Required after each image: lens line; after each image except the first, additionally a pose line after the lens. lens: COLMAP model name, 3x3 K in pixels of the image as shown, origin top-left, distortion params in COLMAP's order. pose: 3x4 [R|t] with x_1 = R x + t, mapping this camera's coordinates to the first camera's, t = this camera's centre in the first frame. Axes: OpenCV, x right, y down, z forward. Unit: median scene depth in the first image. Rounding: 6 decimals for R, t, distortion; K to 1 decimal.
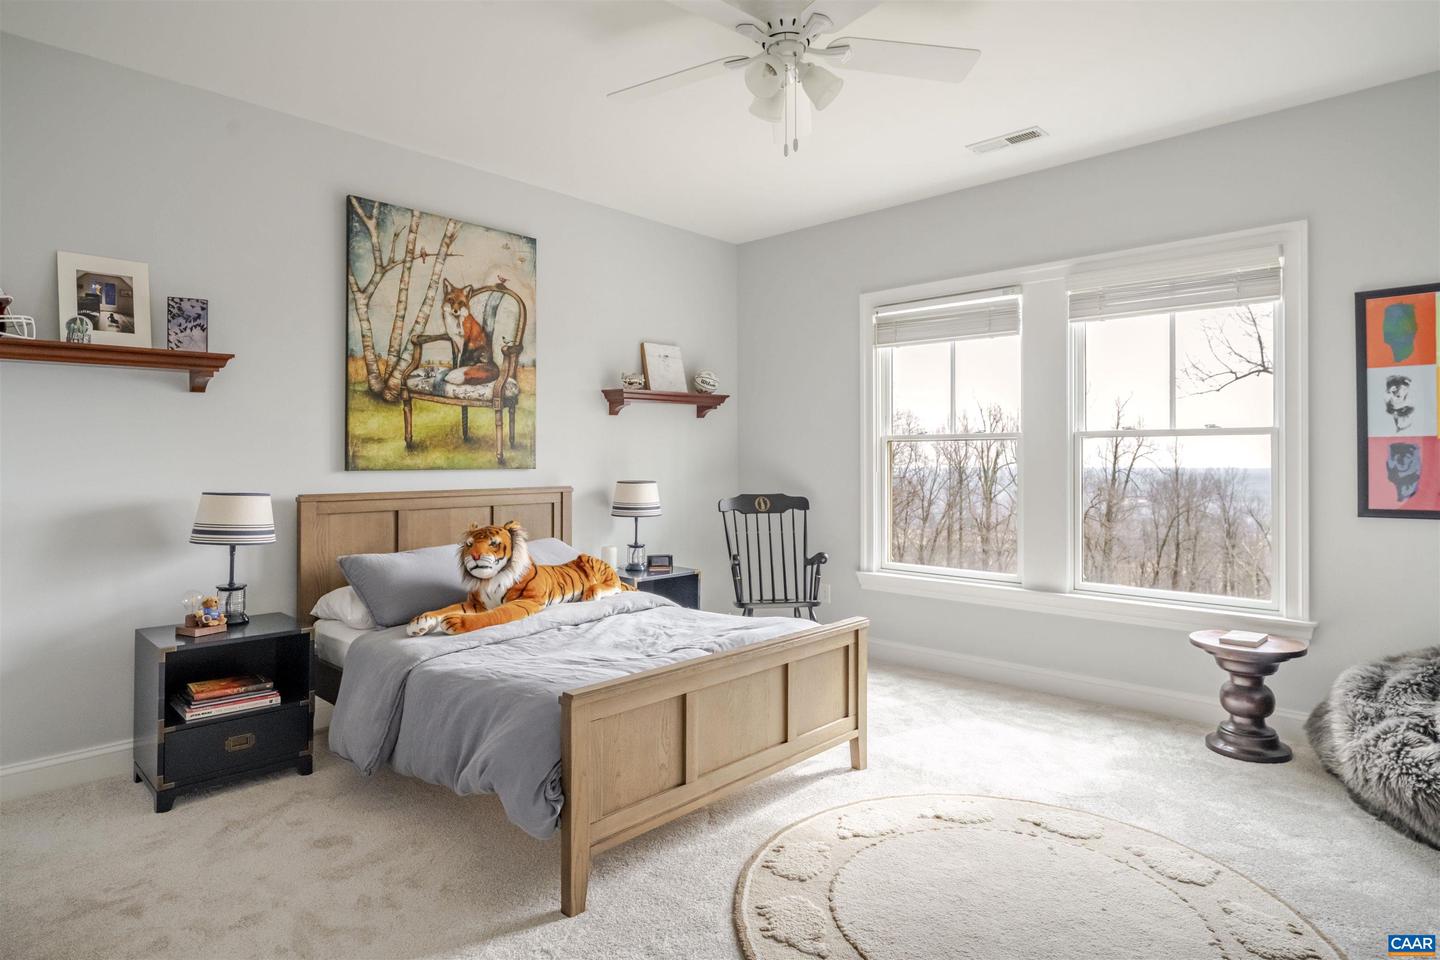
lens RADIAL K [[784.9, 0, 720.9], [0, 784.9, 450.5], [0, 0, 1]] dist [-0.041095, 0.000412]
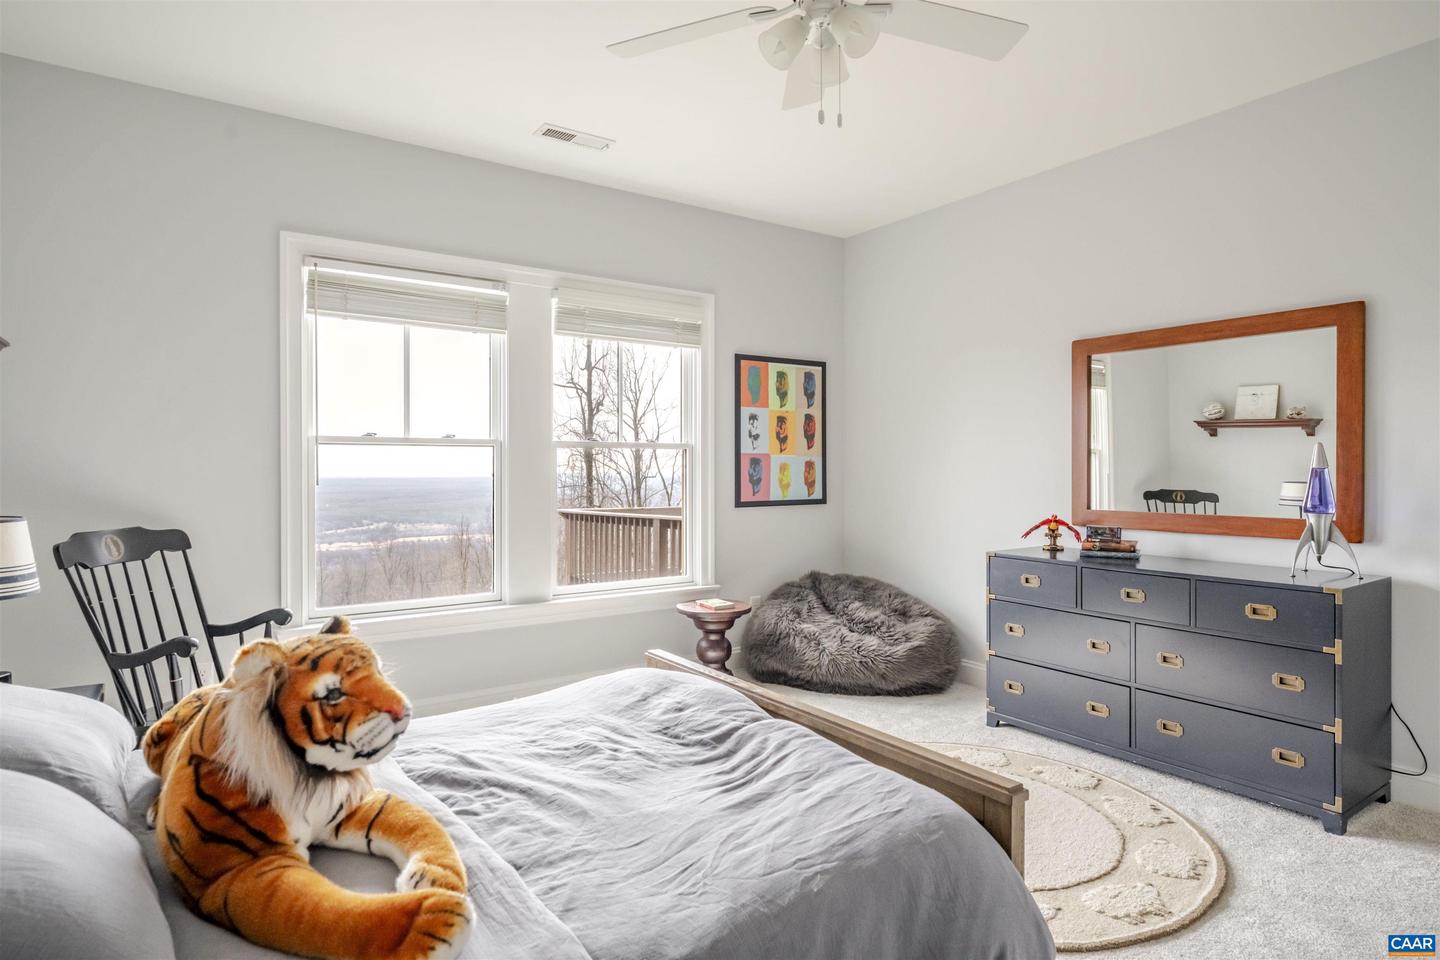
lens RADIAL K [[797.2, 0, 720.0], [0, 797.2, 480.0], [0, 0, 1]] dist [-0.001934, -0.001374]
pose [[0.199285, -0.009956, 0.979891, -0.638494], [-0.005907, 0.999918, 0.011361, 0.015917], [-0.979924, -0.008052, 0.199210, 0.698516]]
